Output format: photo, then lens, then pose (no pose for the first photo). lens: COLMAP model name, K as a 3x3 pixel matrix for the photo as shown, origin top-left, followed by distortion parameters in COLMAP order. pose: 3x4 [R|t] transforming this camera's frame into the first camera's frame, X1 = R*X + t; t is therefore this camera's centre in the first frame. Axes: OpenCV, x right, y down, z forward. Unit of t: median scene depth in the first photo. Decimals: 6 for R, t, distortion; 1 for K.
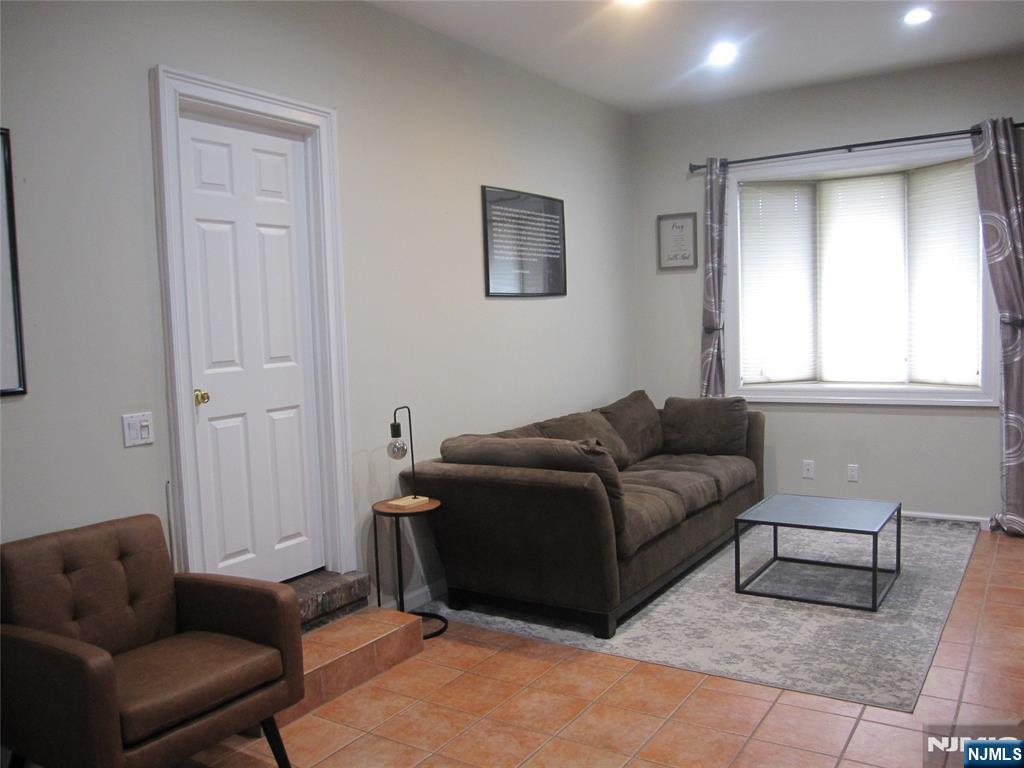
lens RADIAL K [[843.9, 0, 519.6], [0, 843.9, 384.1], [0, 0, 1]] dist [-0.074119, 0.032772]
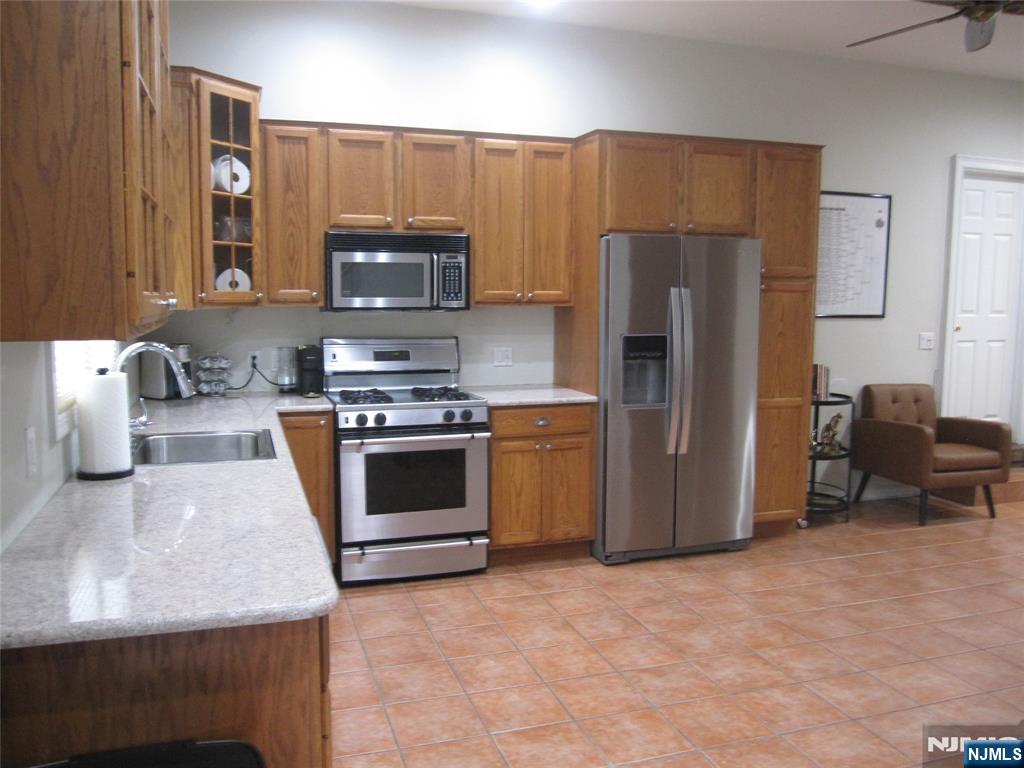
lens RADIAL K [[843.9, 0, 519.6], [0, 843.9, 384.1], [0, 0, 1]] dist [-0.074119, 0.032772]
pose [[0.775689, 0.109057, -0.621622, 0.028299], [-0.085369, 0.994035, 0.067865, 0.104927], [0.625315, 0.000425, 0.780372, -1.141106]]
